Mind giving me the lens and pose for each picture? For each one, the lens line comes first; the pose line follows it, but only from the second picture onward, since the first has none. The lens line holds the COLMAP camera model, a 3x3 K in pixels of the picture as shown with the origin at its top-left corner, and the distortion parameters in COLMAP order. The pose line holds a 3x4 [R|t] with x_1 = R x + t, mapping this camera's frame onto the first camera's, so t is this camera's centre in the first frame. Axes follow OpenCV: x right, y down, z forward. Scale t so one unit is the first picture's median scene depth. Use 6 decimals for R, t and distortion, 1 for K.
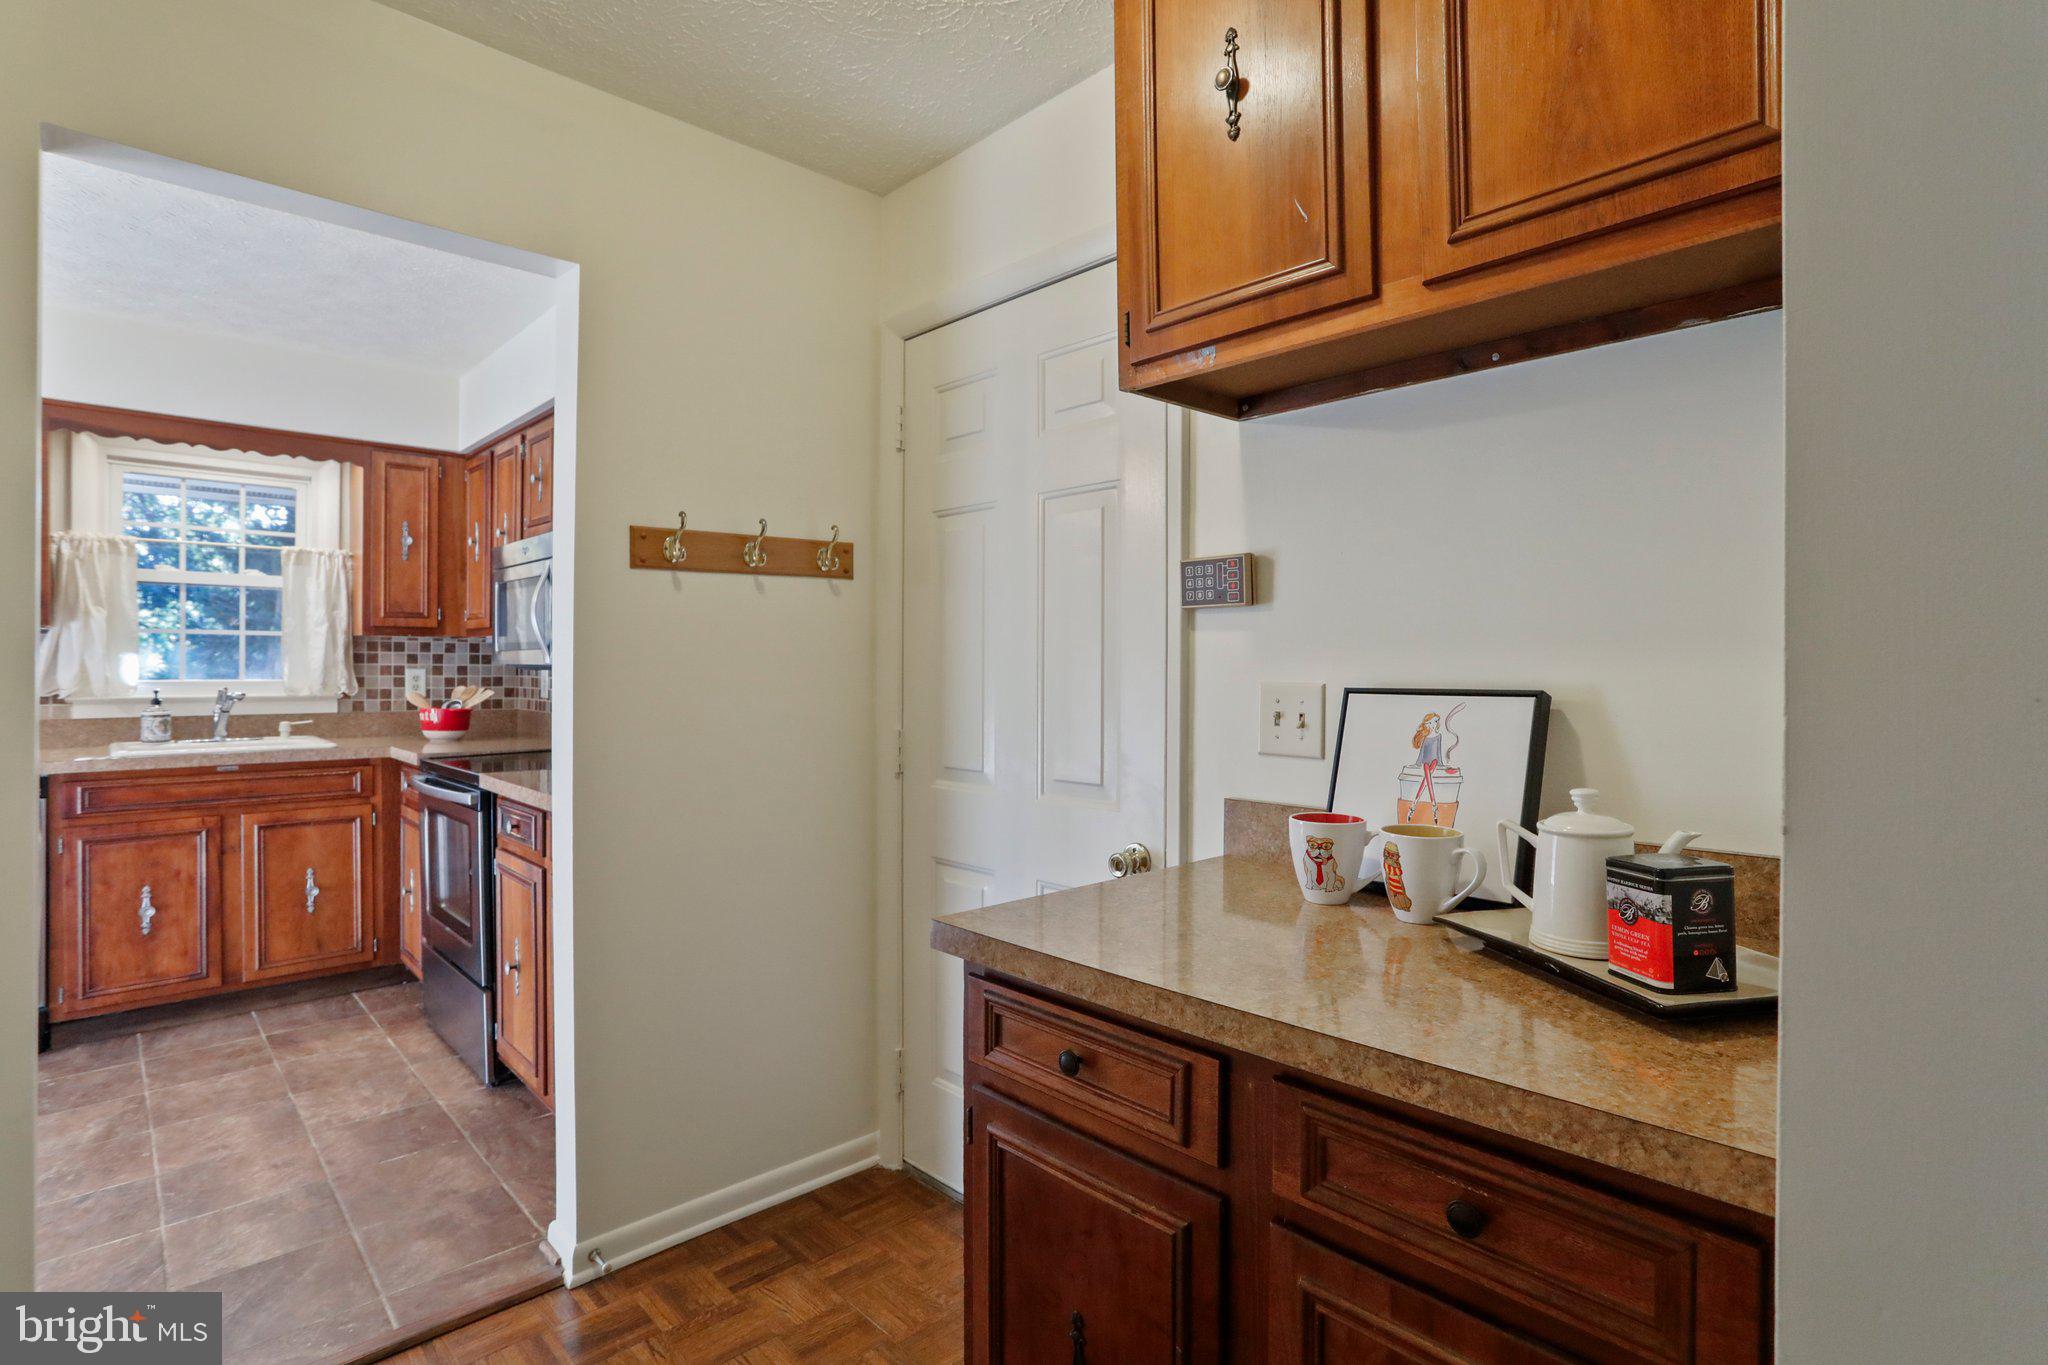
lens RADIAL K [[997.5, 0, 1019.8], [0, 997.5, 667.1], [0, 0, 1]] dist [-0.045525, 0.021290]
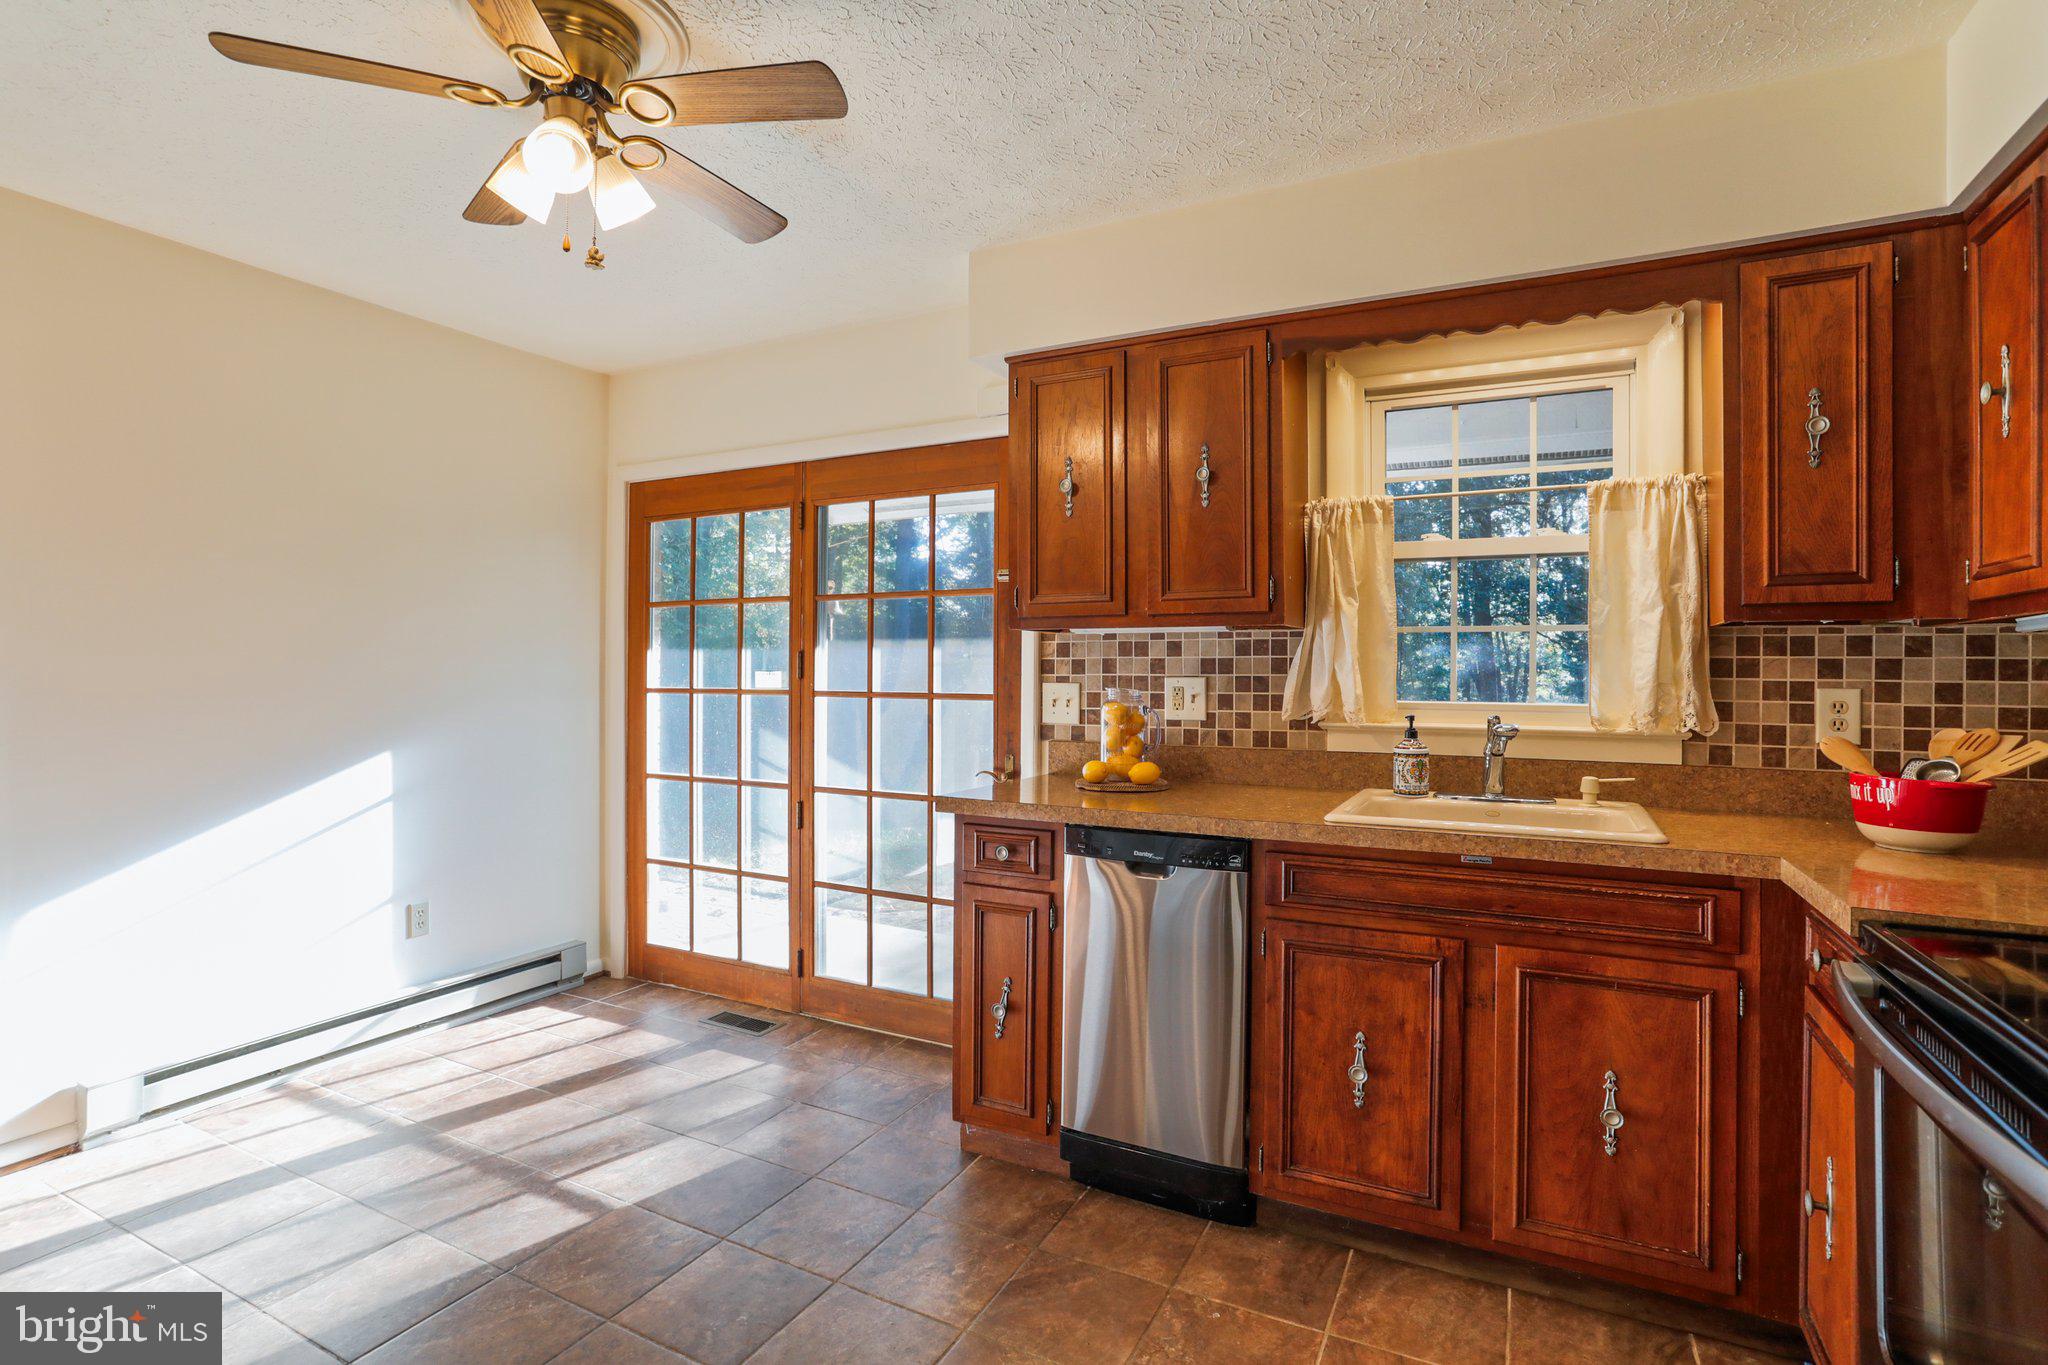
lens RADIAL K [[997.5, 0, 1002.4], [0, 997.5, 670.5], [0, 0, 1]] dist [-0.045525, 0.021290]
pose [[0.316052, -0.002685, -0.948738, -0.324149], [-0.006167, 0.999969, -0.004884, -0.002873], [0.948722, 0.007394, 0.316025, 0.513183]]
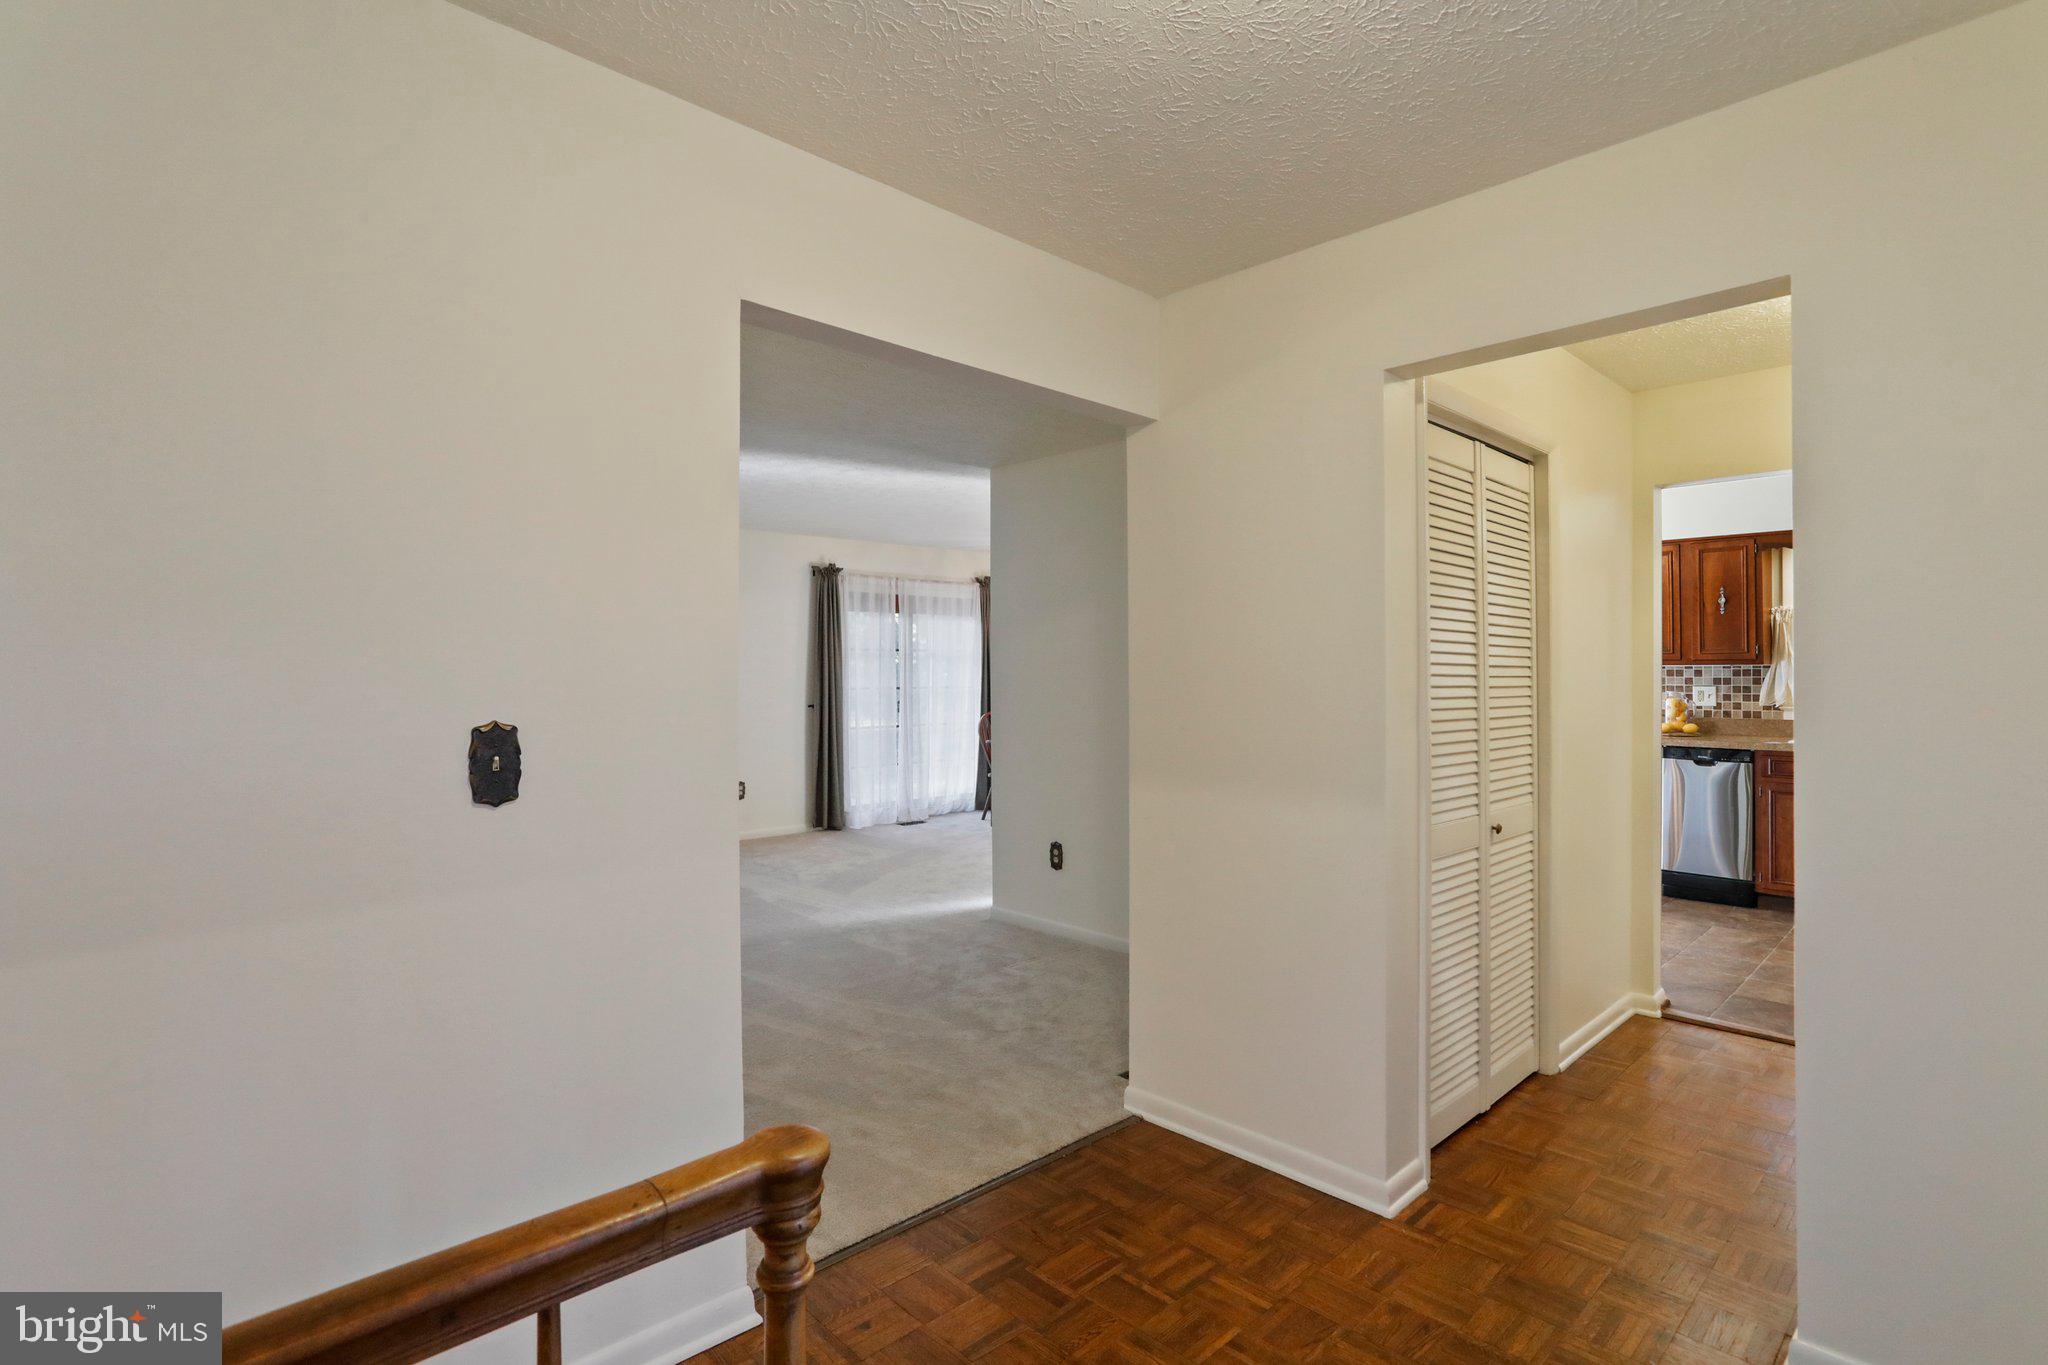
lens RADIAL K [[997.5, 0, 1006.4], [0, 997.5, 671.1], [0, 0, 1]] dist [-0.045525, 0.021290]
pose [[0.004857, -0.009125, -0.999947, 0.641941], [-0.001825, 0.999957, -0.009134, -0.010814], [0.999987, 0.001869, 0.004840, -0.301340]]
